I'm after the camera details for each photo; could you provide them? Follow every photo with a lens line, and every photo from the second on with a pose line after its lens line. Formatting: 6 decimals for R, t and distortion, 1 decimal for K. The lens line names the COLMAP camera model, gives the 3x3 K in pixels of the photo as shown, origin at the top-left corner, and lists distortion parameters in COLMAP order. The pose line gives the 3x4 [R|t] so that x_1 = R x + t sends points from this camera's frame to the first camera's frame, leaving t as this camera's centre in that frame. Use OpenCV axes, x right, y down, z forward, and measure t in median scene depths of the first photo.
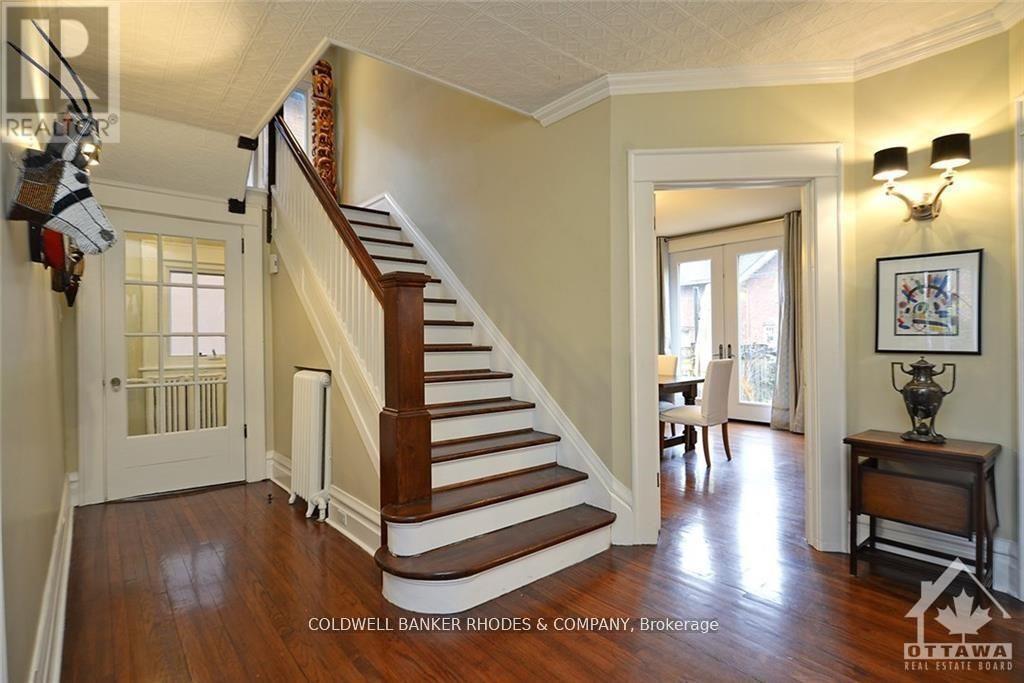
lens RADIAL K [[521.1, 0, 510.6], [0, 521.1, 338.1], [0, 0, 1]] dist [-0.001645, 0.000129]
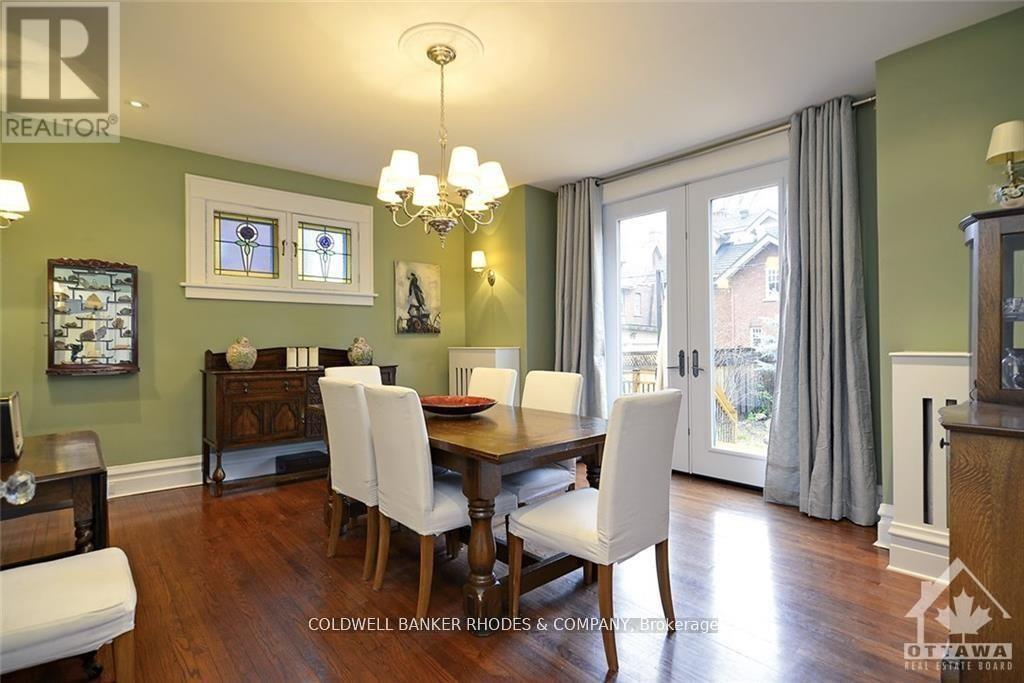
lens RADIAL K [[521.1, 0, 513.5], [0, 521.1, 344.7], [0, 0, 1]] dist [-0.001645, 0.000129]
pose [[0.999617, -0.000284, 0.027677, 0.194135], [0.000036, 0.999960, 0.008947, 0.000745], [-0.027678, -0.008943, 0.999577, 0.406644]]
